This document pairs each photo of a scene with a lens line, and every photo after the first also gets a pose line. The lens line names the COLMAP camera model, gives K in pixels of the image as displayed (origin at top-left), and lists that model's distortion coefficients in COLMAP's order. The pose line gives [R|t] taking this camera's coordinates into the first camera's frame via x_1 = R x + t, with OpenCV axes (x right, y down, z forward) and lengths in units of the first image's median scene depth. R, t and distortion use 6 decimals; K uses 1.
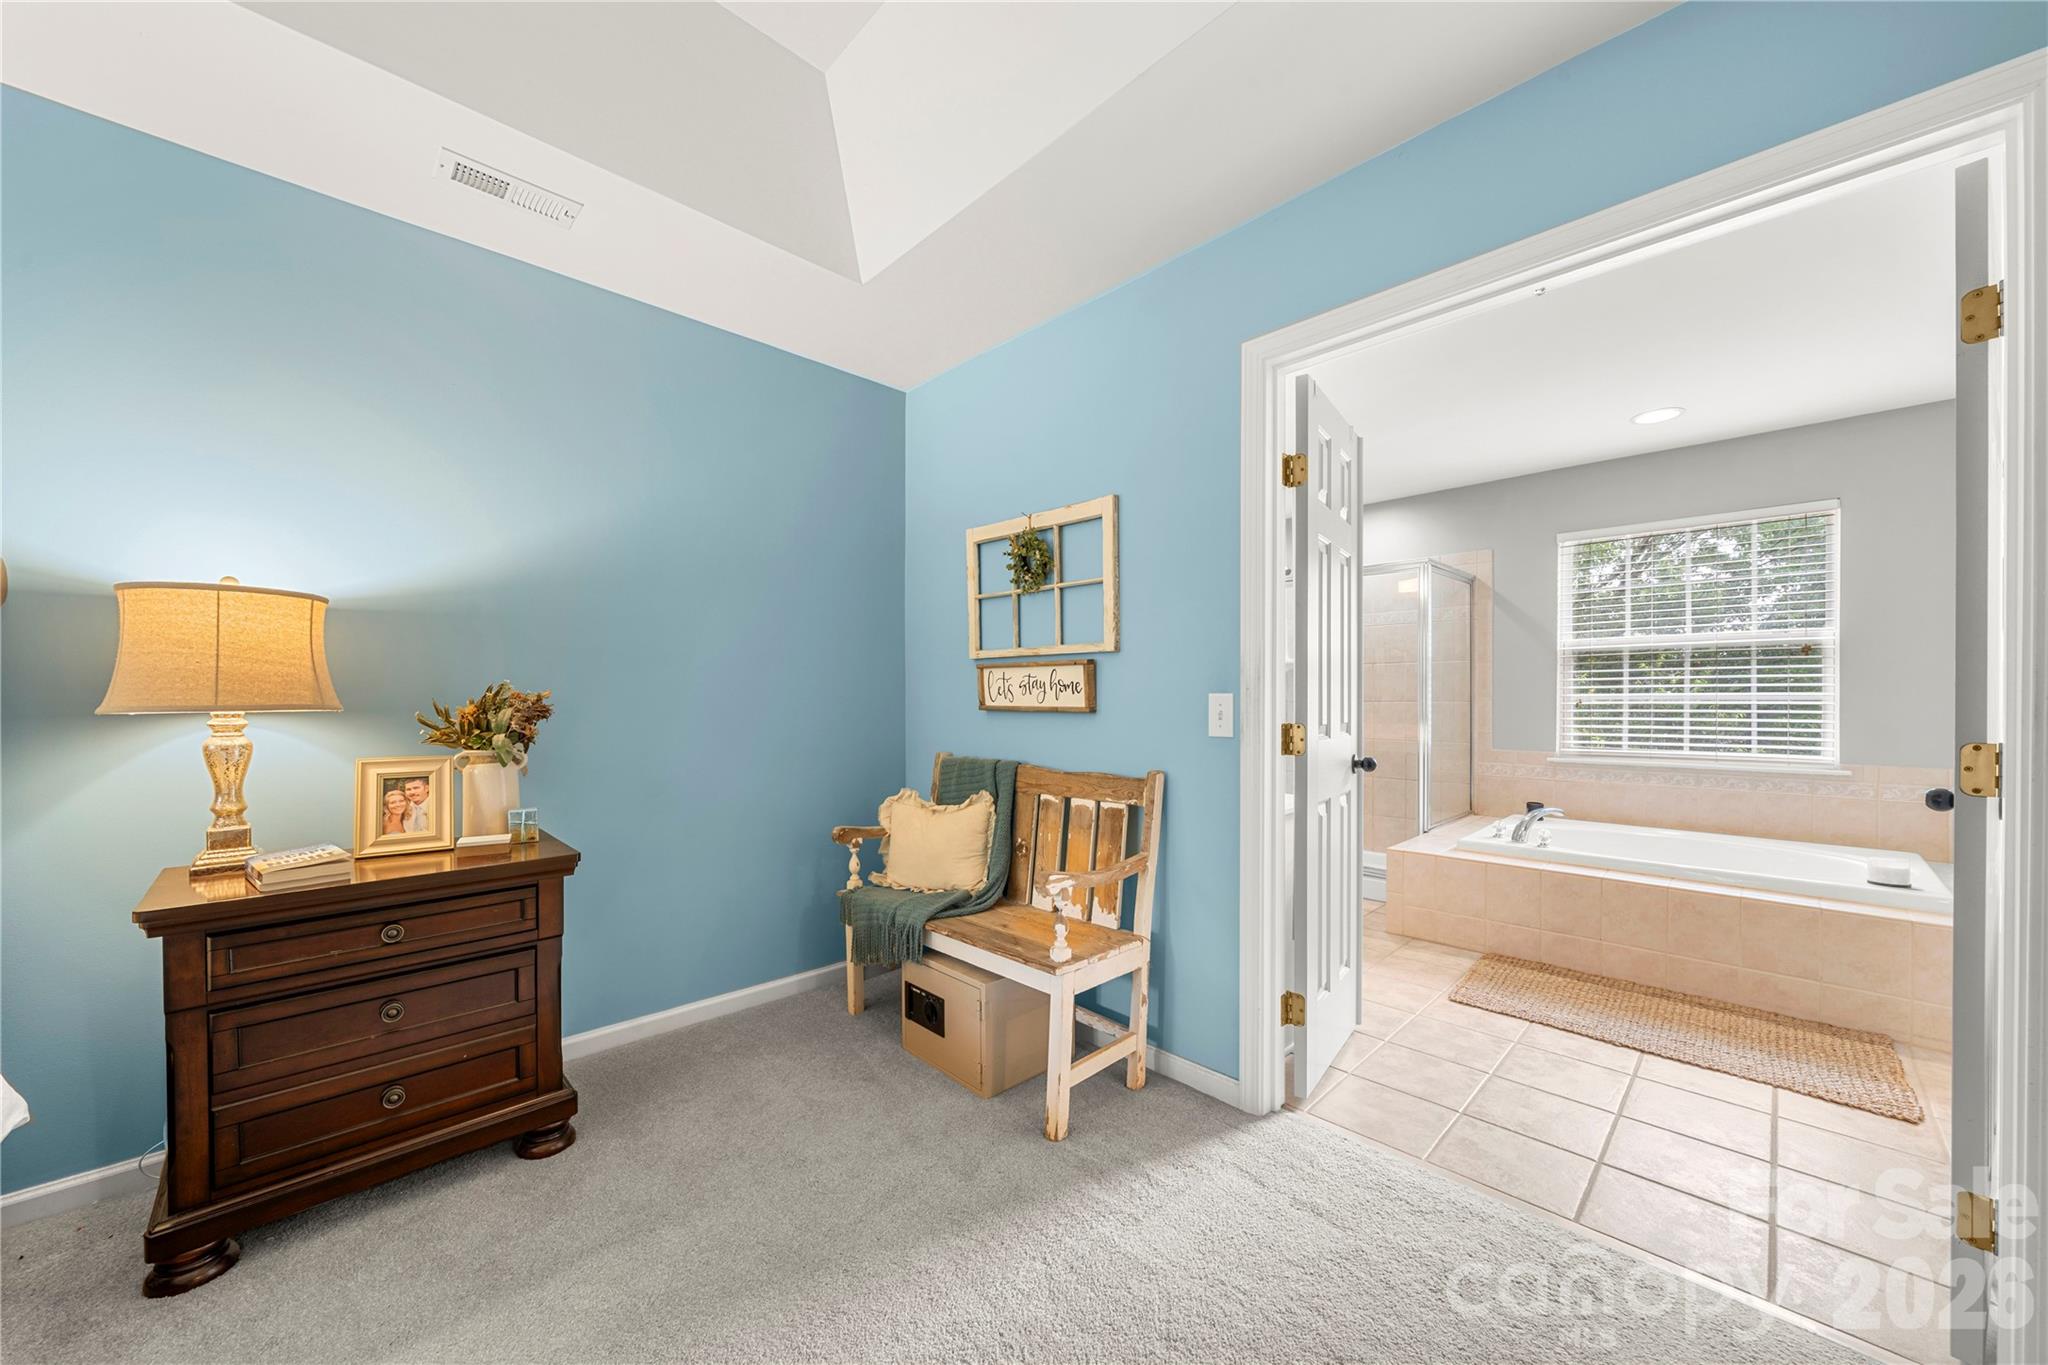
lens RADIAL K [[741.2, 0, 1021.4], [0, 741.2, 703.2], [0, 0, 1]] dist [-0.000980, -0.001439]
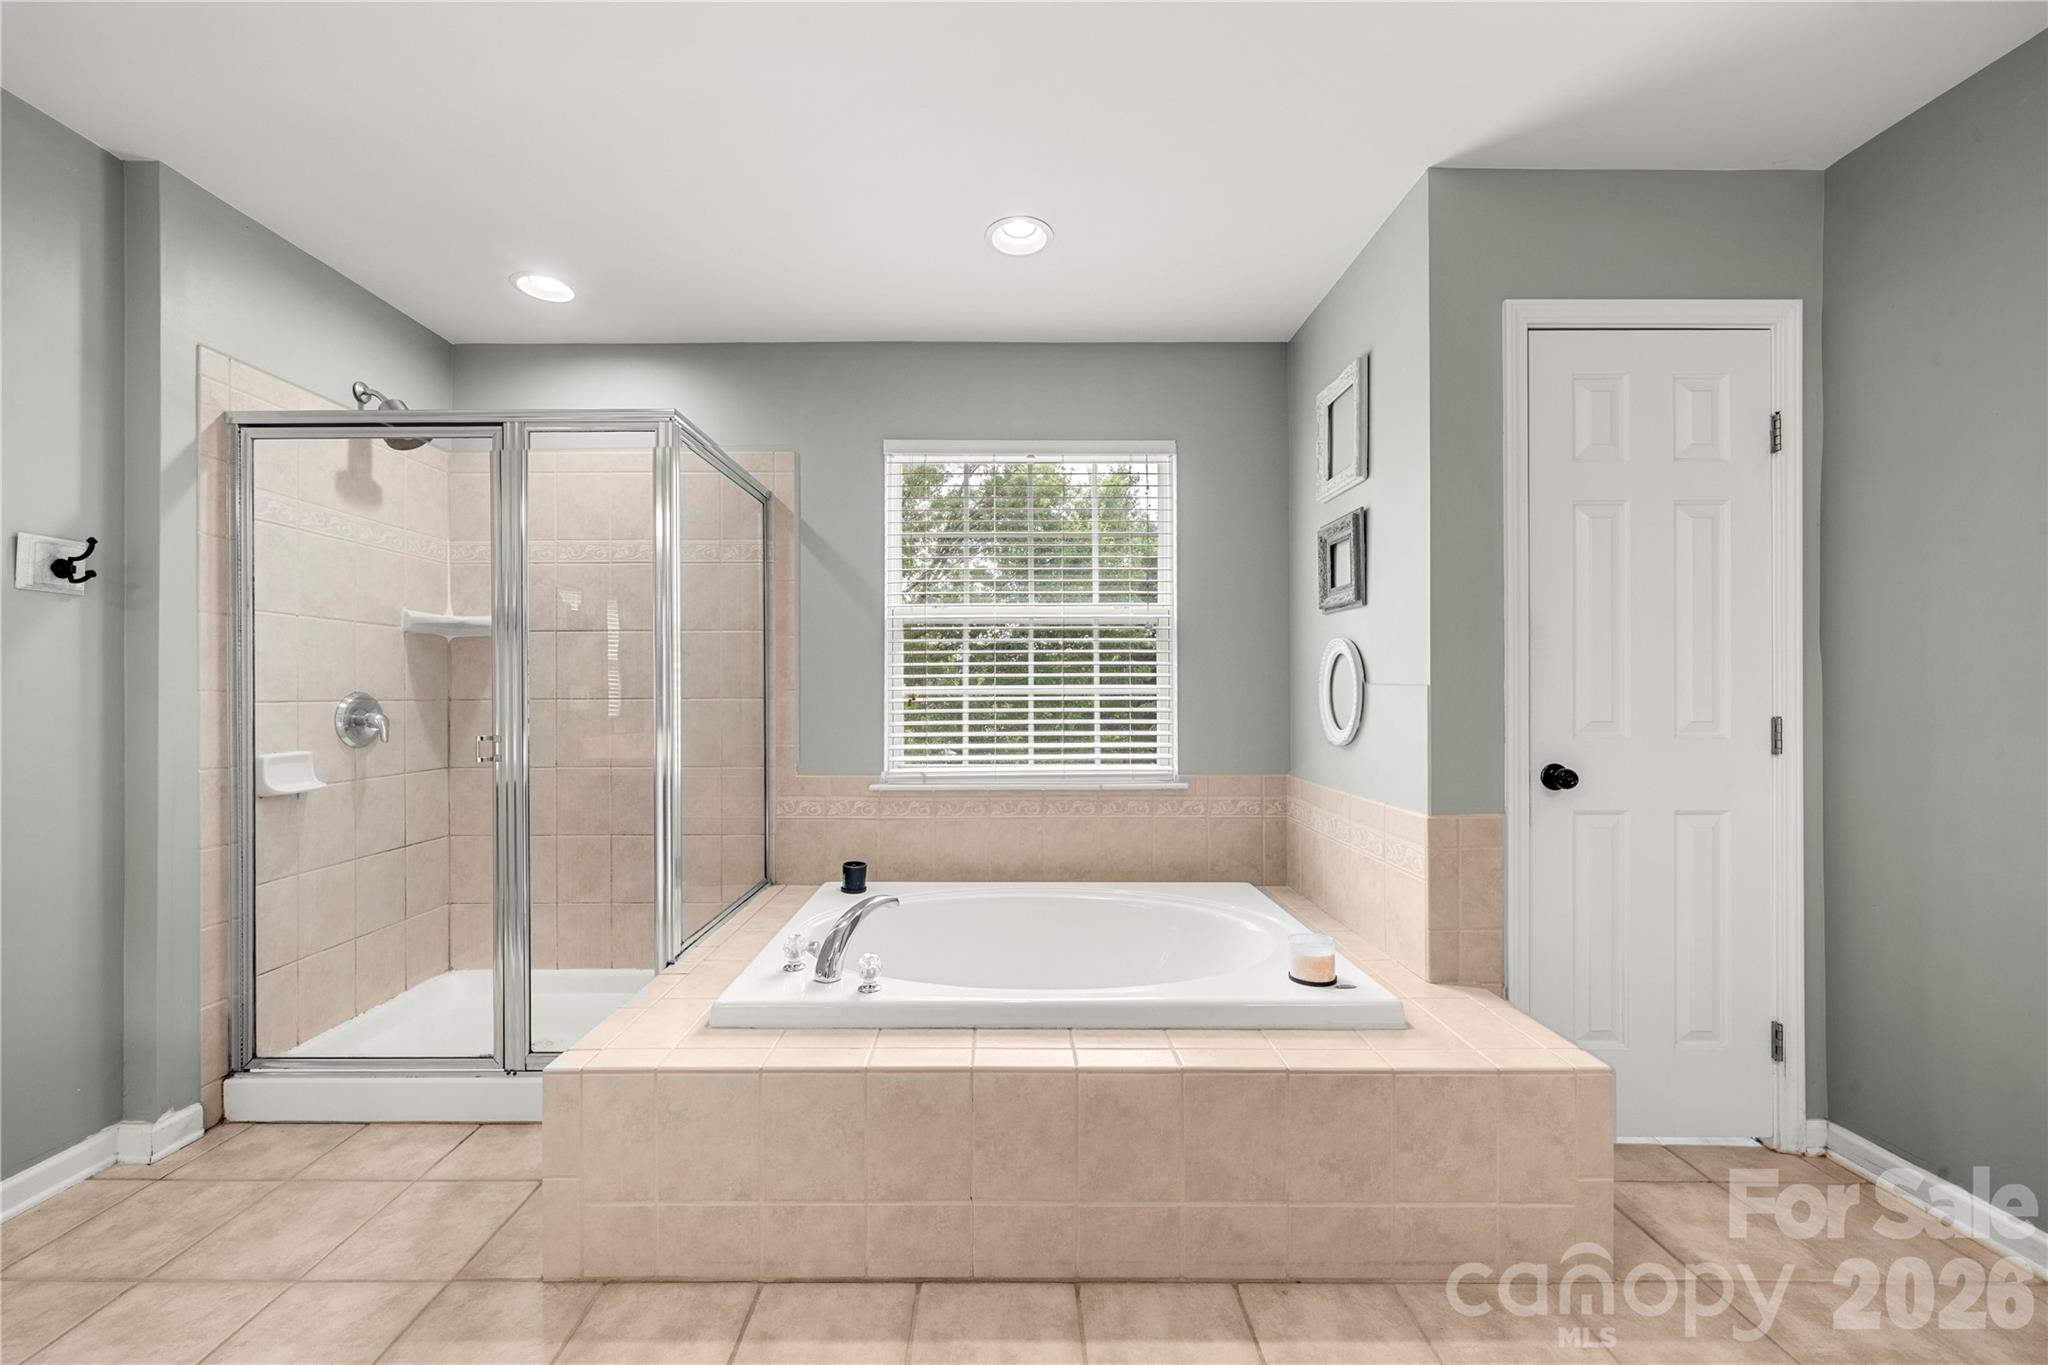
lens RADIAL K [[741.2, 0, 1013.7], [0, 741.2, 684.6], [0, 0, 1]] dist [-0.000980, -0.001439]
pose [[0.685026, 0.004091, 0.728507, 0.349972], [0.005688, 0.999924, -0.010963, -0.006620], [-0.728496, 0.011654, 0.684951, 0.503004]]
